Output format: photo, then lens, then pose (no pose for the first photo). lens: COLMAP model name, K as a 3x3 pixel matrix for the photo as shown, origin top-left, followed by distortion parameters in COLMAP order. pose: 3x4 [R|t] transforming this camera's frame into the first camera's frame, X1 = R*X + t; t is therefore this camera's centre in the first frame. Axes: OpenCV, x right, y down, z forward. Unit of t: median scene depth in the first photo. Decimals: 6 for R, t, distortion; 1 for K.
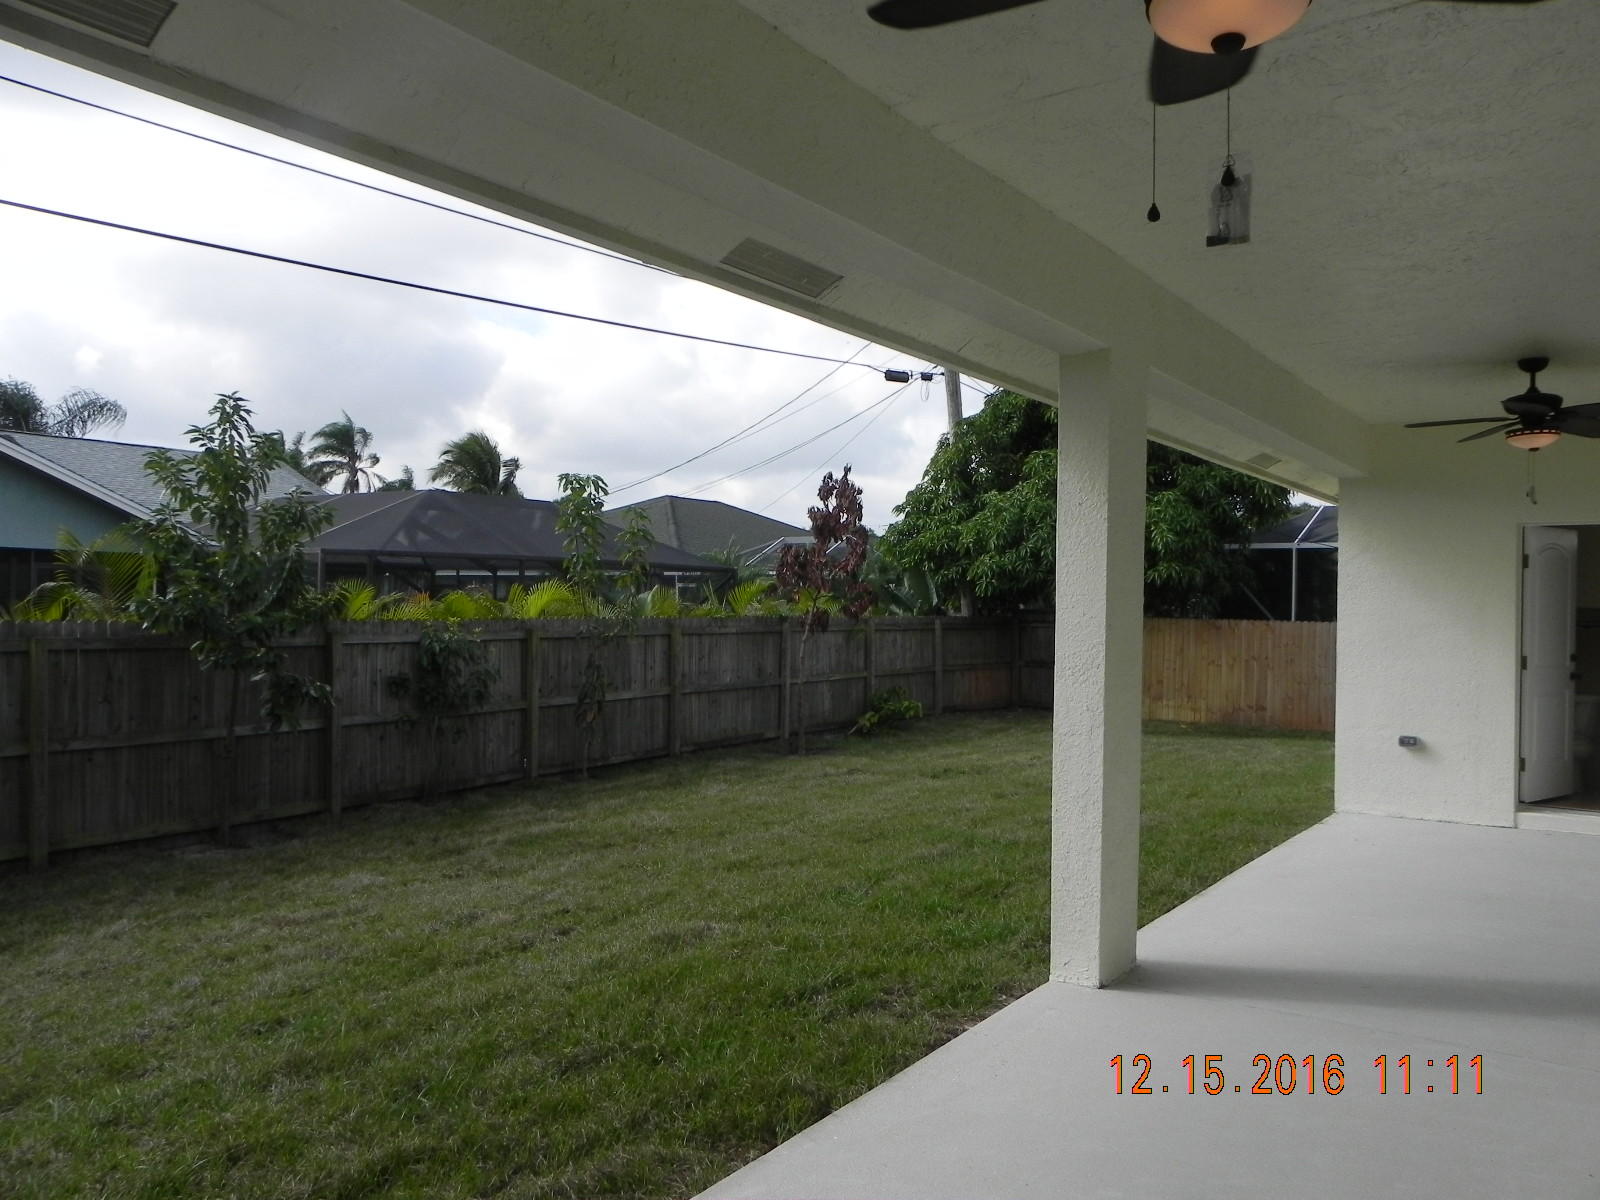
lens RADIAL K [[1181.3, 0, 814.8], [0, 1181.3, 603.9], [0, 0, 1]] dist [-0.024066, 0.014637]
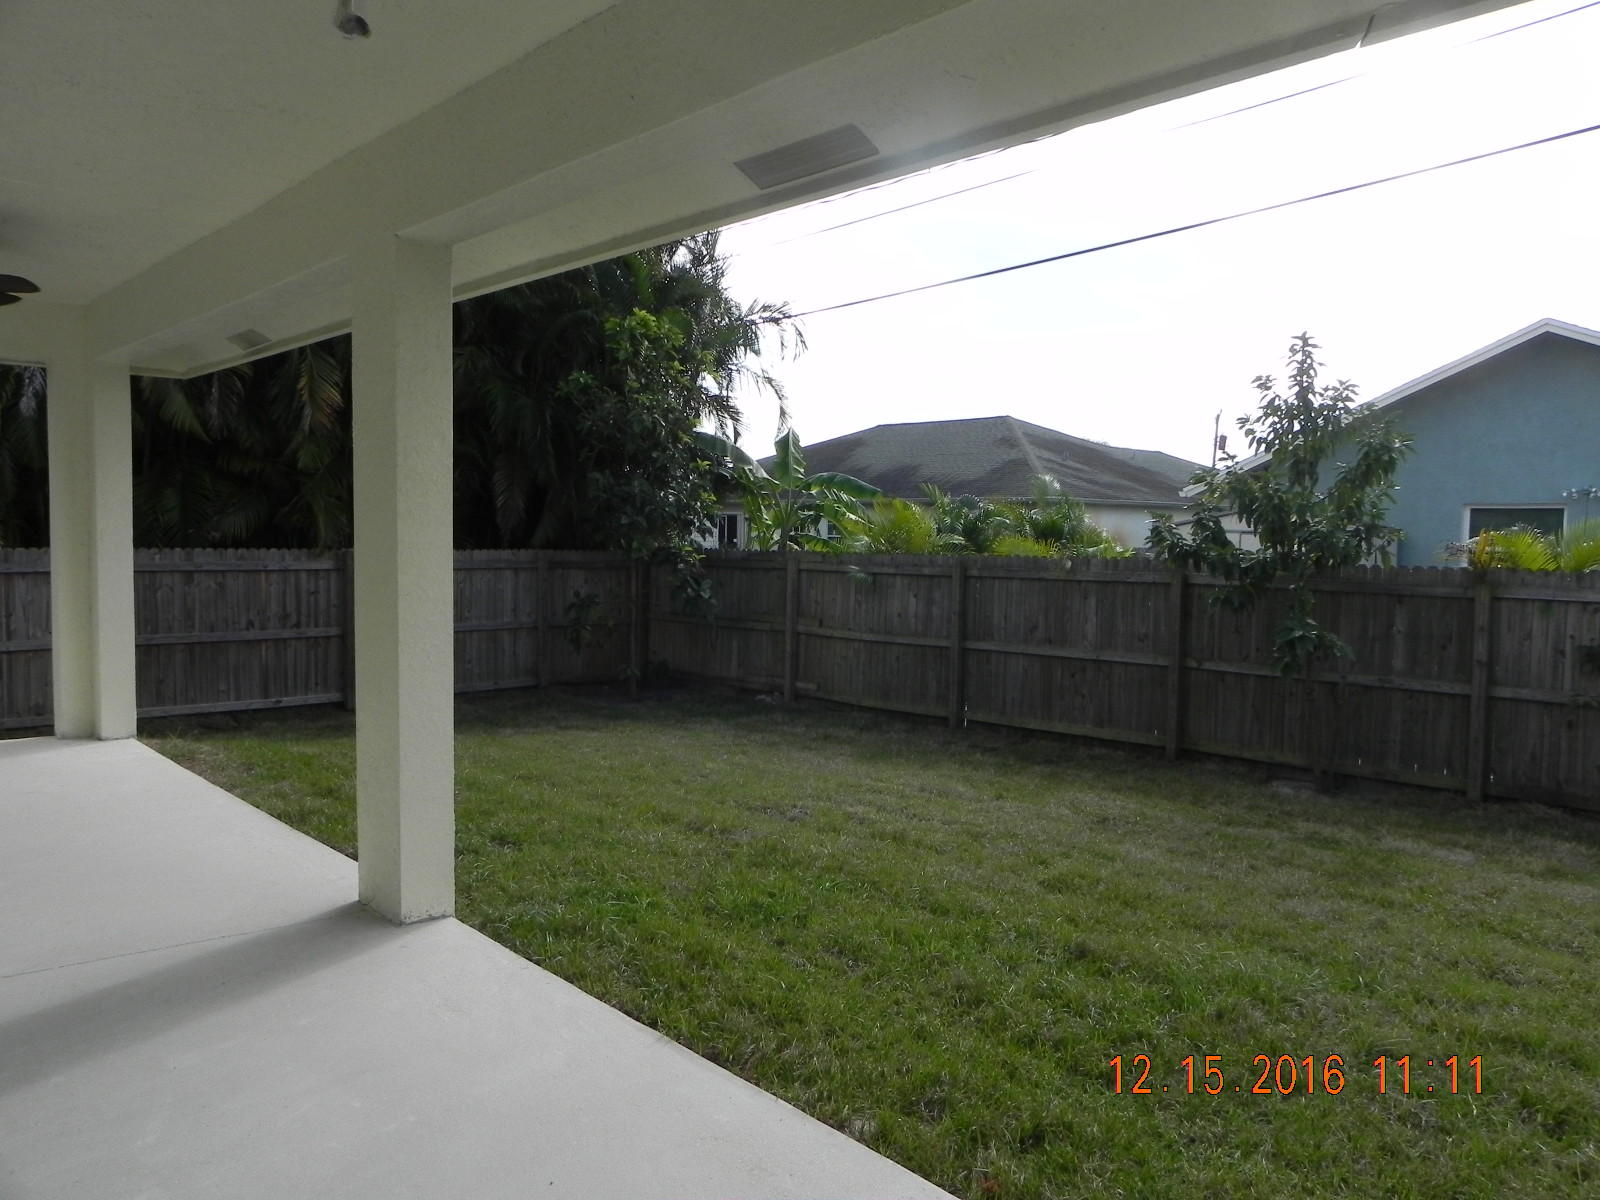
lens RADIAL K [[1181.3, 0, 806.4], [0, 1181.3, 597.7], [0, 0, 1]] dist [-0.024066, 0.014637]
pose [[-0.179141, 0.037820, -0.983096, 0.520271], [-0.018845, 0.998946, 0.041864, 0.009253], [0.983643, 0.026026, -0.178239, 0.704846]]
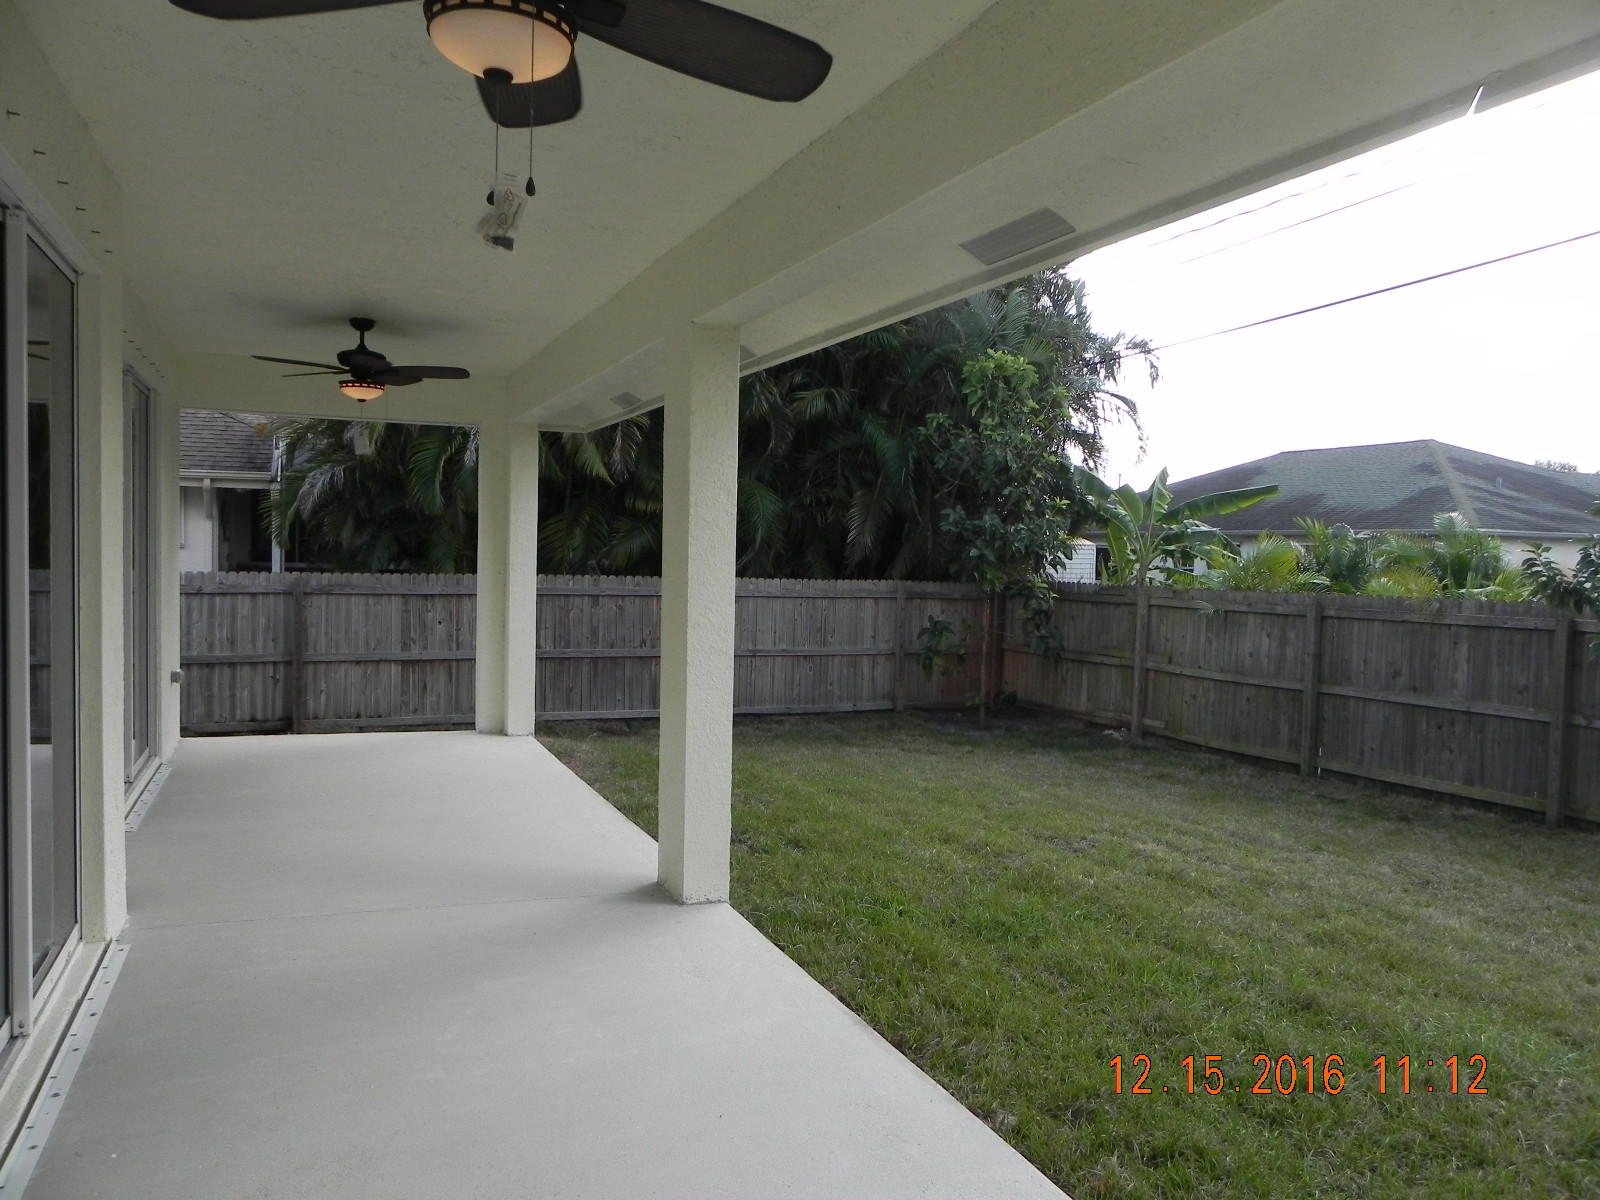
lens RADIAL K [[1181.3, 0, 810.2], [0, 1181.3, 601.3], [0, 0, 1]] dist [-0.024066, 0.014637]
pose [[-0.493409, 0.009787, -0.869742, 0.545240], [-0.031960, 0.999057, 0.029373, 0.001356], [0.869210, 0.042290, -0.492631, 0.791608]]
